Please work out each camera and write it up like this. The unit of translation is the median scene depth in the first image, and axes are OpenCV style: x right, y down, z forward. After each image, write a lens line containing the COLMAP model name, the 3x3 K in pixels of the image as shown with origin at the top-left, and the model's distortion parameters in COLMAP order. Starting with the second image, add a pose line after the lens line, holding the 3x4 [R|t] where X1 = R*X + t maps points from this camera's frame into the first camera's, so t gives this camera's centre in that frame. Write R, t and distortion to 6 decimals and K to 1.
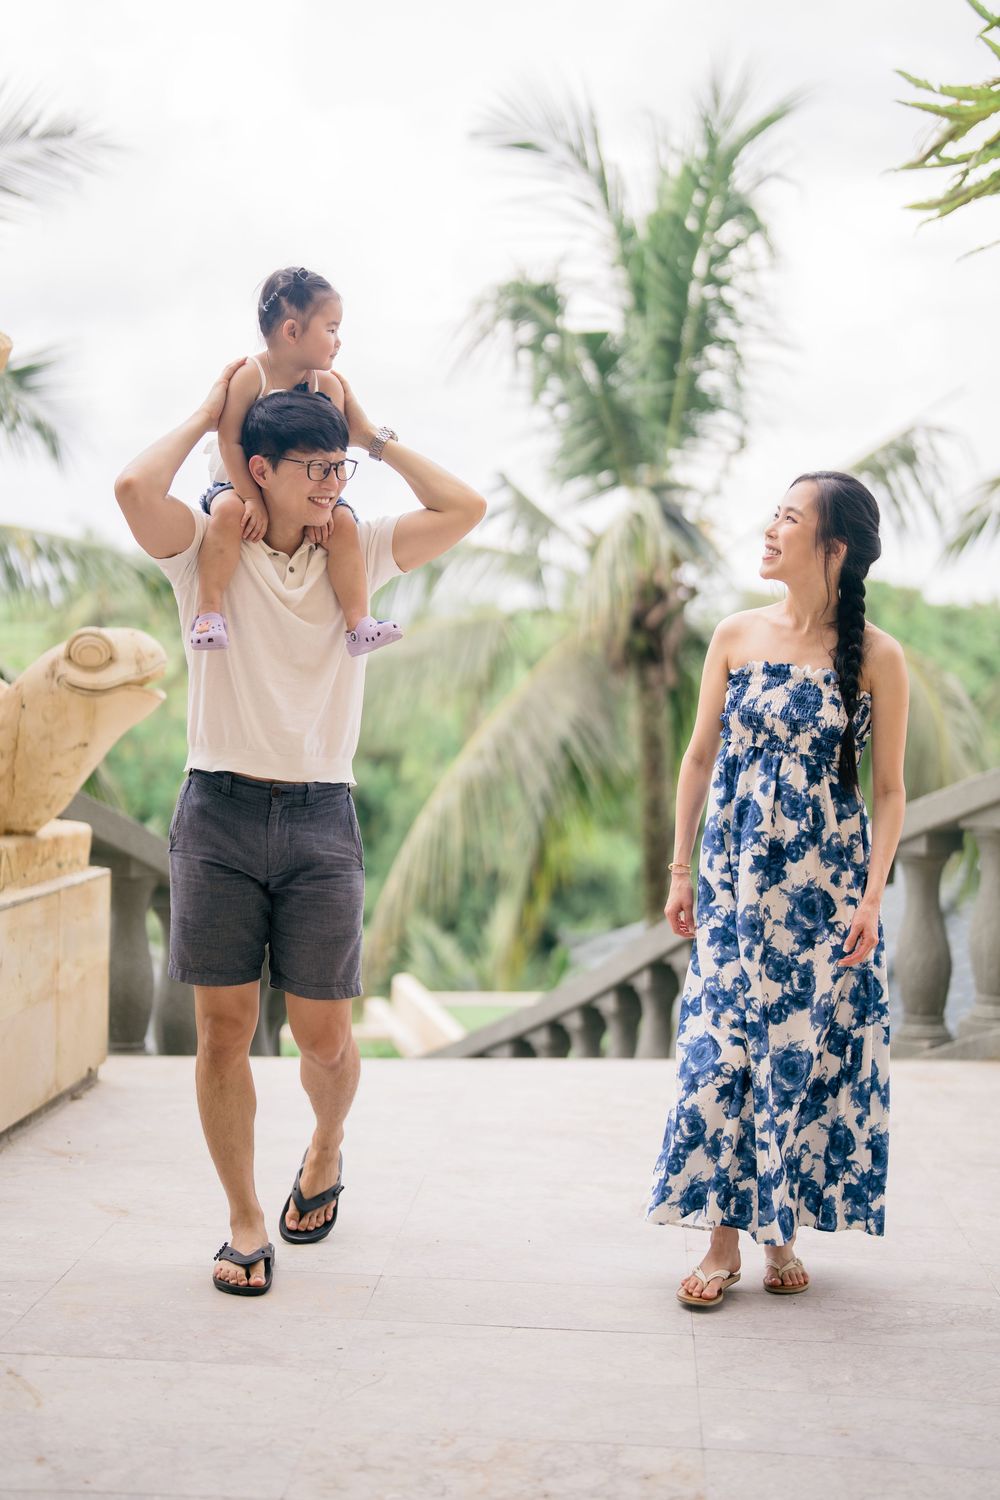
lens RADIAL K [[2358.9, 0, 497.2], [0, 2358.9, 757.6], [0, 0, 1]] dist [0.077923, 0.000000]
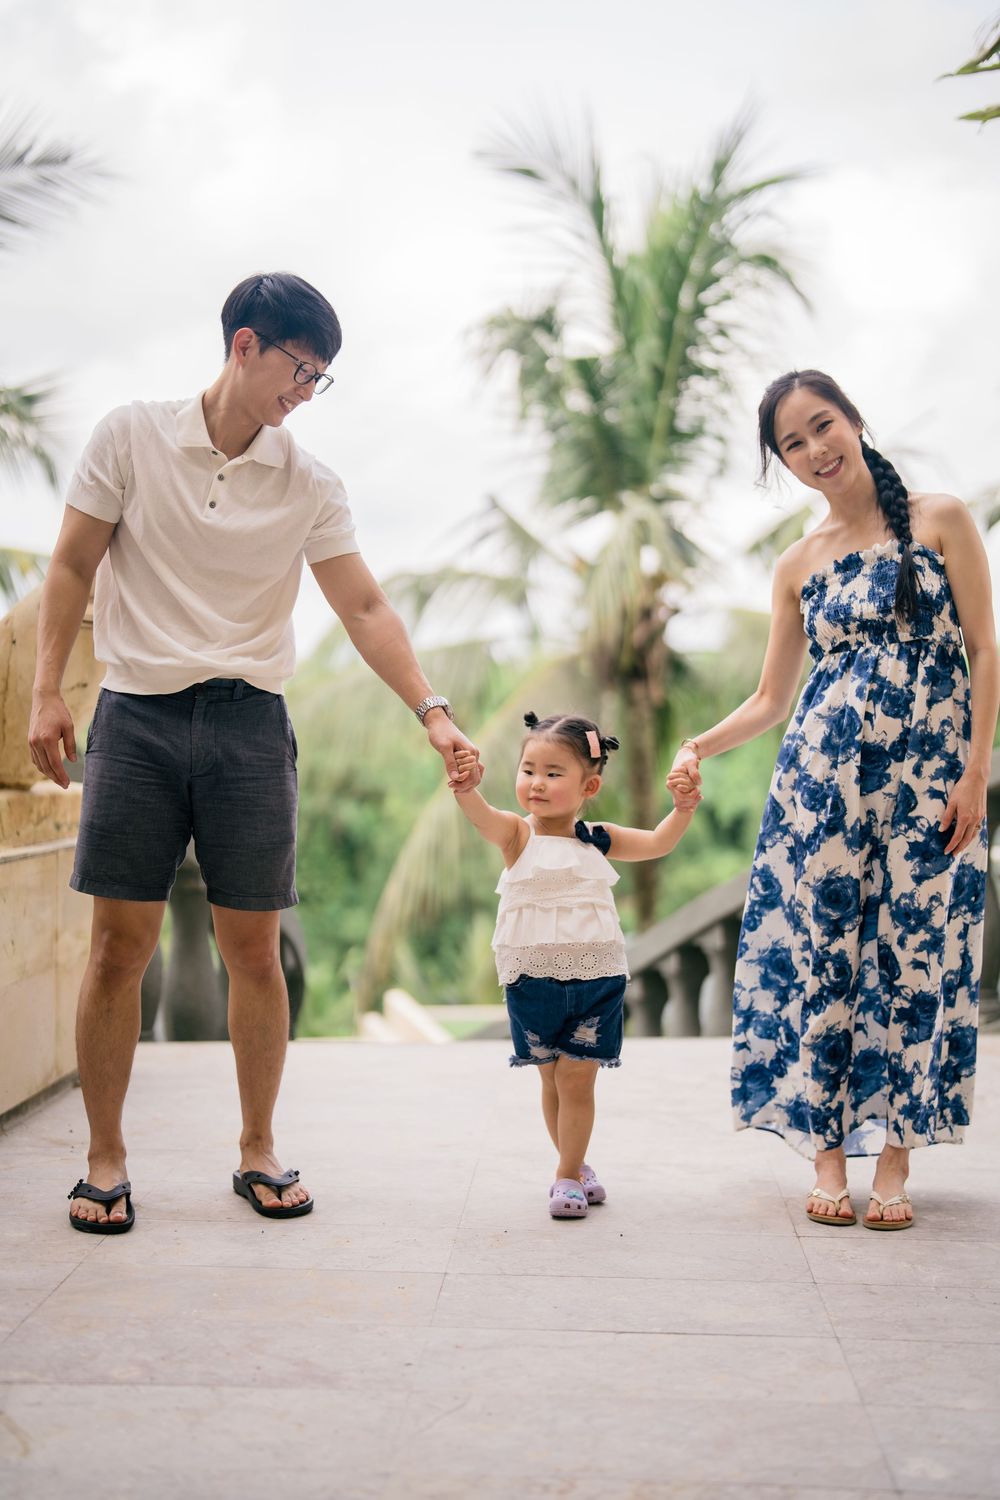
lens RADIAL K [[2195.8, 0, 541.3], [0, 2195.8, 764.1], [0, 0, 1]] dist [0.110538, 0.000000]
pose [[0.999467, -0.013518, 0.029724, -0.027119], [0.013881, 0.999831, -0.012052, 0.036713], [-0.029556, 0.012458, 0.999485, 0.162797]]
